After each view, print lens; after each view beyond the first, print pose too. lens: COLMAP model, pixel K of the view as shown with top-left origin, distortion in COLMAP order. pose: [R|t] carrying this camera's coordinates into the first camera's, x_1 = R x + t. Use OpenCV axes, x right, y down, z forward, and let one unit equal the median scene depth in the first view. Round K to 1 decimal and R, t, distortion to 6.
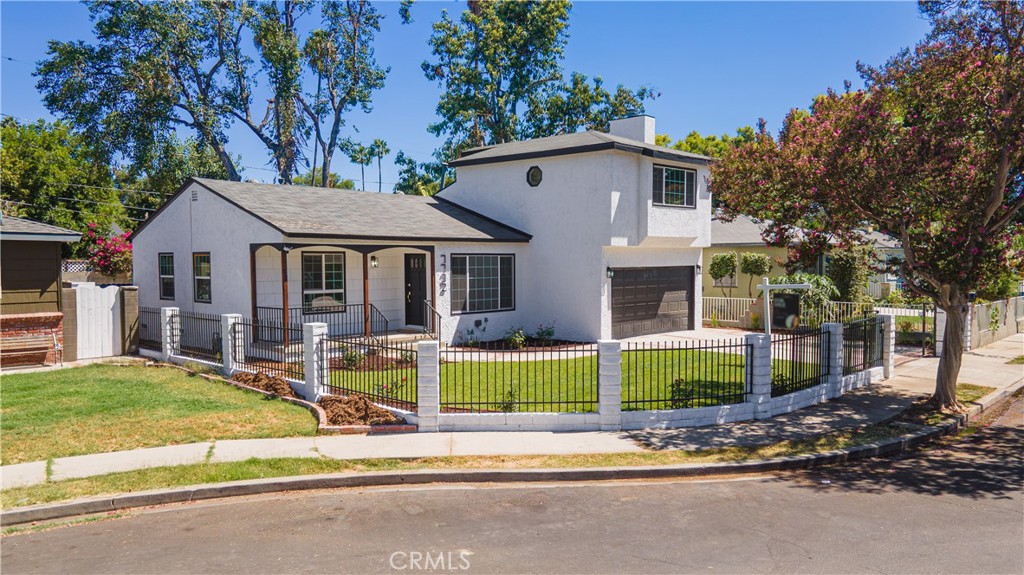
lens RADIAL K [[748.0, 0, 512.0], [0, 748.0, 287.5], [0, 0, 1]] dist [0.037921, -0.000278]
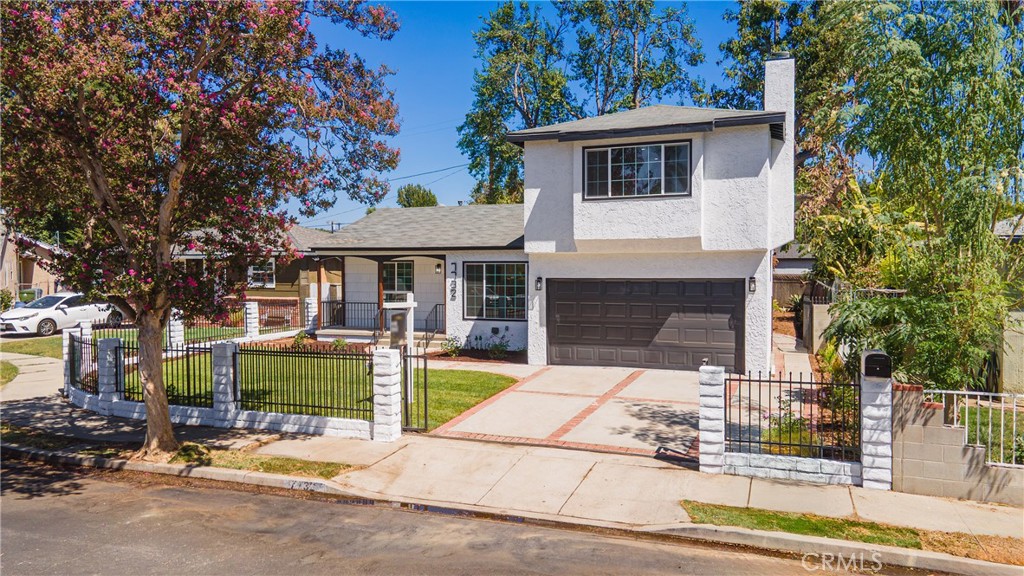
lens RADIAL K [[748.0, 0, 512.0], [0, 748.0, 288.0], [0, 0, 1]] dist [0.037921, -0.000278]
pose [[0.394264, 0.029947, -0.918509, 0.897395], [-0.038327, 0.999135, 0.016124, -0.027019], [0.918198, 0.028847, 0.395070, 0.628861]]
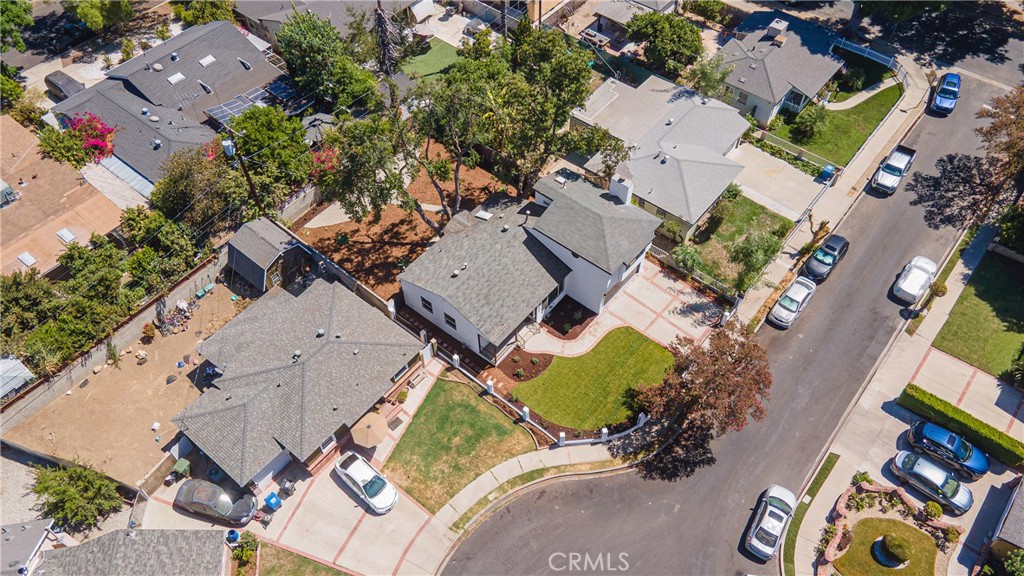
lens RADIAL K [[748.0, 0, 512.0], [0, 748.0, 288.0], [0, 0, 1]] dist [0.037921, -0.000278]
pose [[0.997118, -0.056486, 0.050651, -0.295910], [-0.004319, 0.624263, 0.781203, -1.952227], [-0.075746, -0.779170, 0.622219, -0.489165]]
